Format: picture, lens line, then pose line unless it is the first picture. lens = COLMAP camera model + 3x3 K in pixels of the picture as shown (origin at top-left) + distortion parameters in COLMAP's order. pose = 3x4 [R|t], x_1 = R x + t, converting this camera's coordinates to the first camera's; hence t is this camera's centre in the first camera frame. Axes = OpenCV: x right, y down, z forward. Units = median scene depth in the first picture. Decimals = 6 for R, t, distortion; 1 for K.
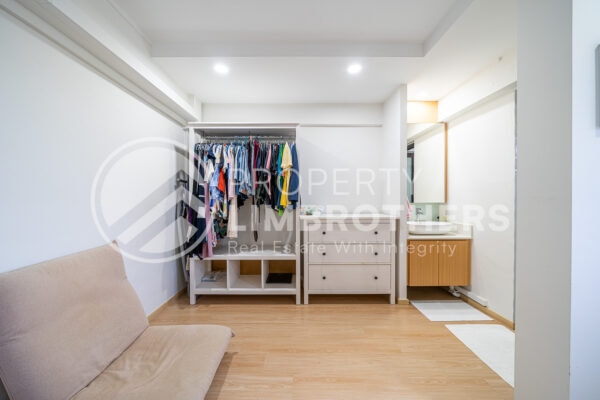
lens RADIAL K [[207.6, 0, 292.1], [0, 207.6, 200.0], [0, 0, 1]] dist [-0.005503, -0.000086]
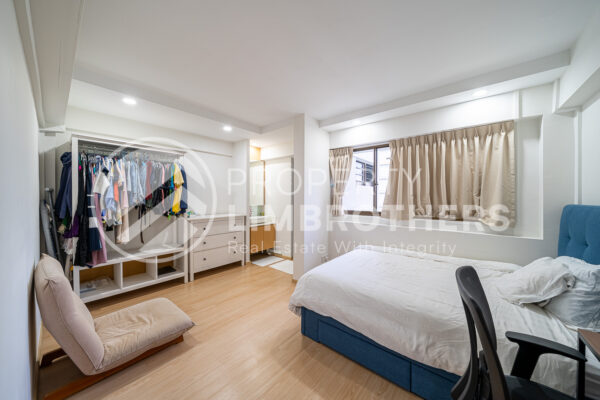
lens RADIAL K [[207.6, 0, 297.9], [0, 207.6, 198.4], [0, 0, 1]] dist [-0.005503, -0.000086]
pose [[0.632271, -0.003595, 0.774739, -0.564896], [0.003709, 0.999992, 0.001613, -0.057254], [-0.774738, 0.001853, 0.632279, -0.445059]]
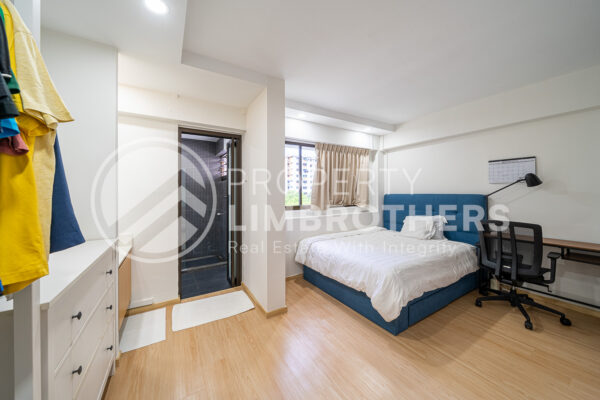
lens RADIAL K [[207.6, 0, 299.1], [0, 207.6, 189.6], [0, 0, 1]] dist [-0.005503, -0.000086]
pose [[-0.518811, 0.011680, 0.854809, -0.394112], [0.013430, 0.999895, -0.005512, -0.069187], [-0.854784, 0.008620, -0.518913, 0.847526]]
